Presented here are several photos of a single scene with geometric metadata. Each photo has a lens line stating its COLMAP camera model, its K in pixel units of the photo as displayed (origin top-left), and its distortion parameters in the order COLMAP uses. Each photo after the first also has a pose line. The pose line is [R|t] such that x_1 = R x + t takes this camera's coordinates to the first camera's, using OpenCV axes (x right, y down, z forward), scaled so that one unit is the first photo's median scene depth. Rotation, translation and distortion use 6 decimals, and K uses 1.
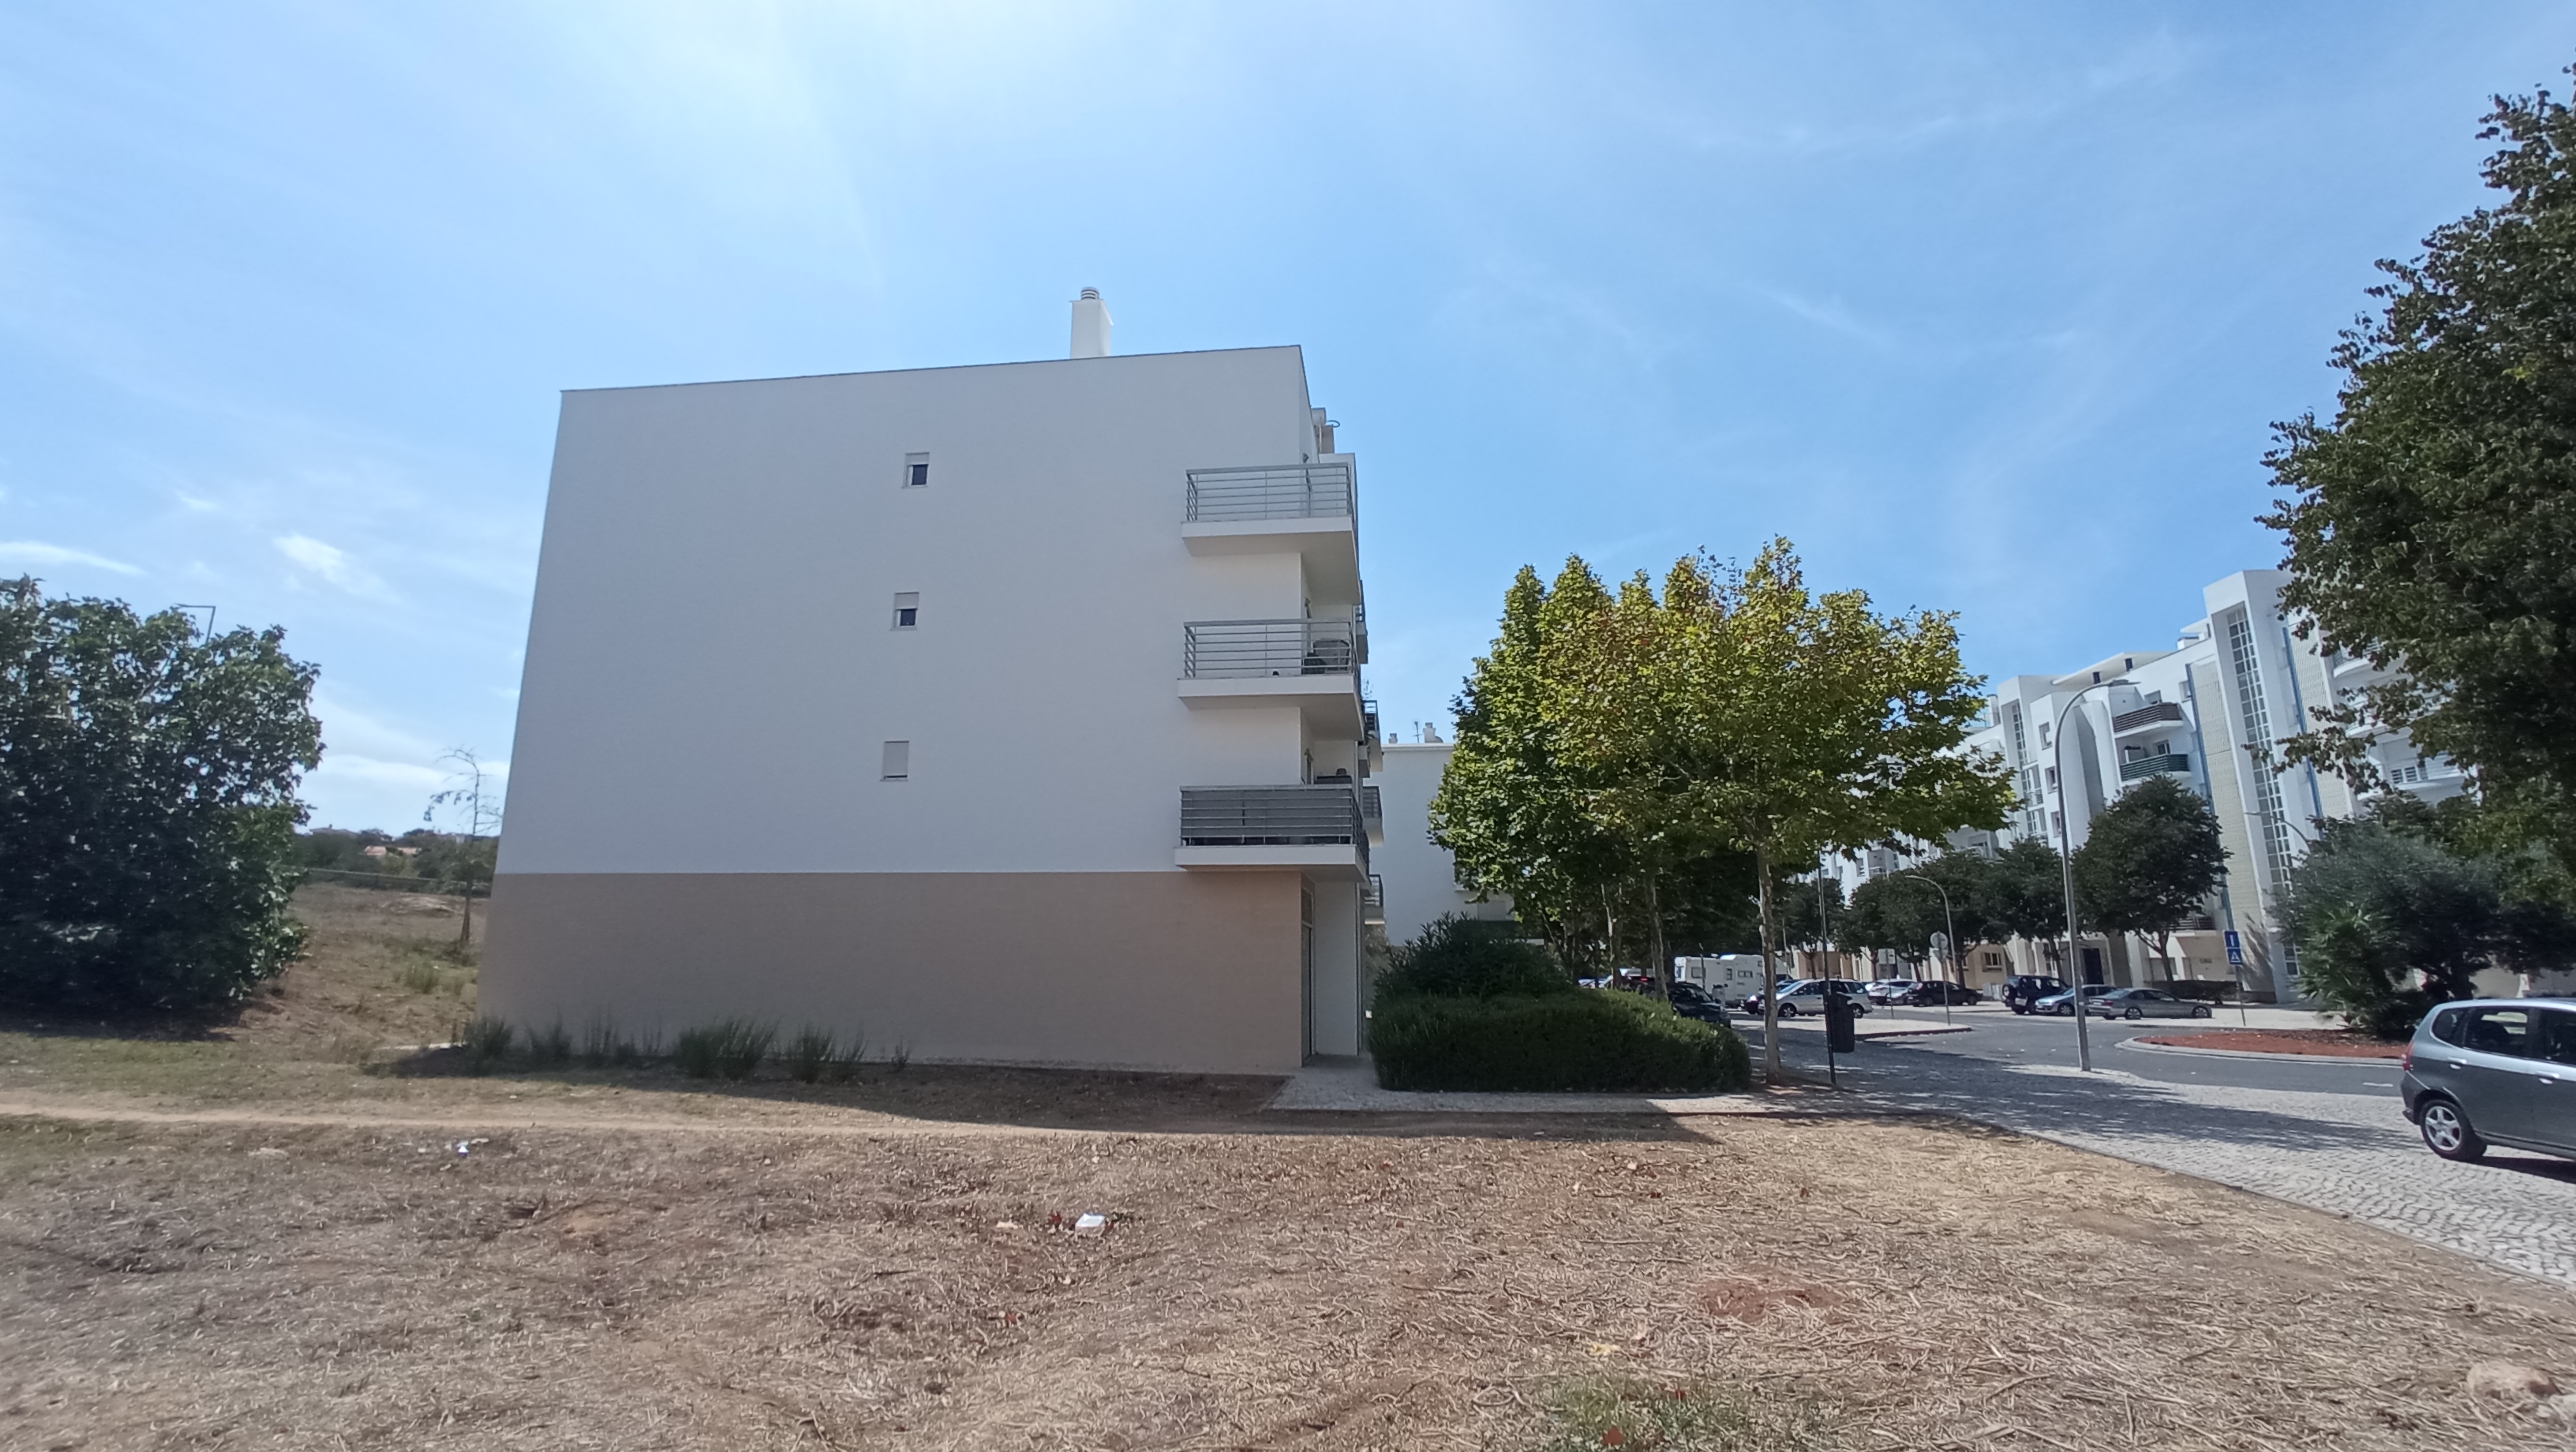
lens RADIAL K [[1113.9, 0, 1288.0], [0, 1113.9, 726.0], [0, 0, 1]] dist [0.000539, 0.000005]
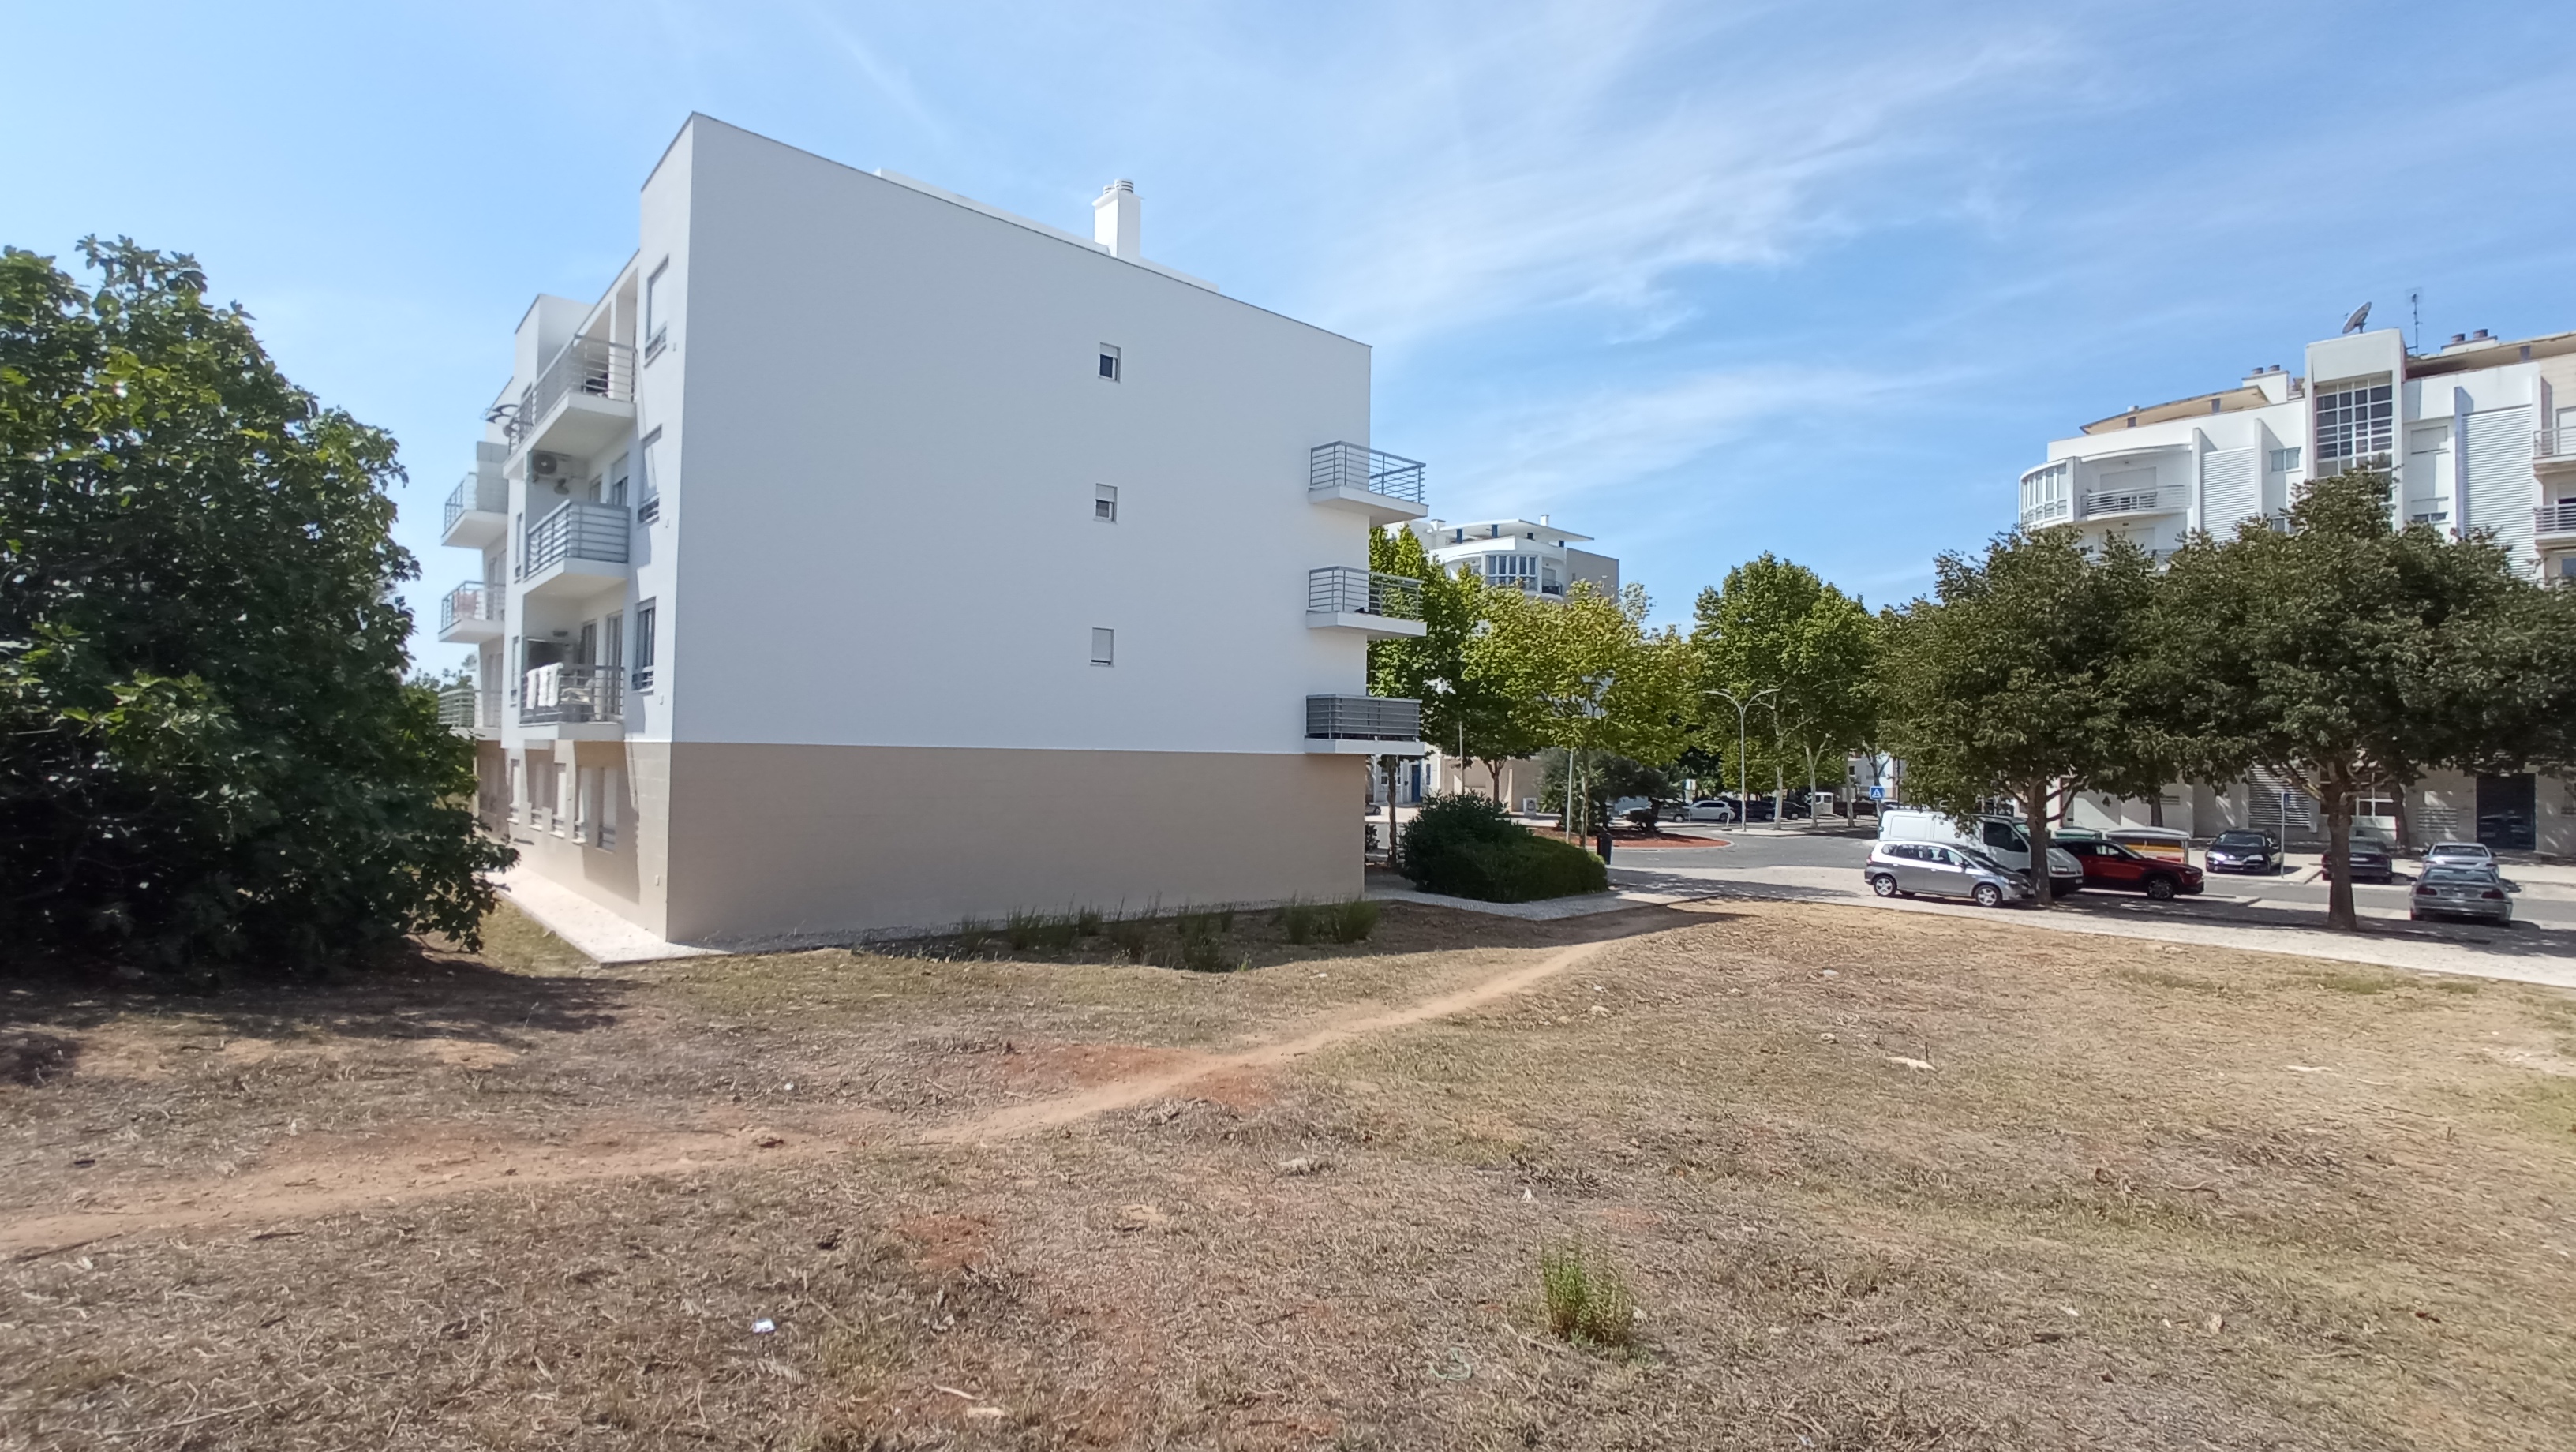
lens RADIAL K [[1113.9, 0, 1288.0], [0, 1113.9, 726.0], [0, 0, 1]] dist [0.000539, 0.000005]
pose [[0.669782, 0.037755, 0.741598, -1.073986], [-0.173087, 0.979134, 0.106478, -0.041869], [-0.722104, -0.199678, 0.662341, 0.147916]]
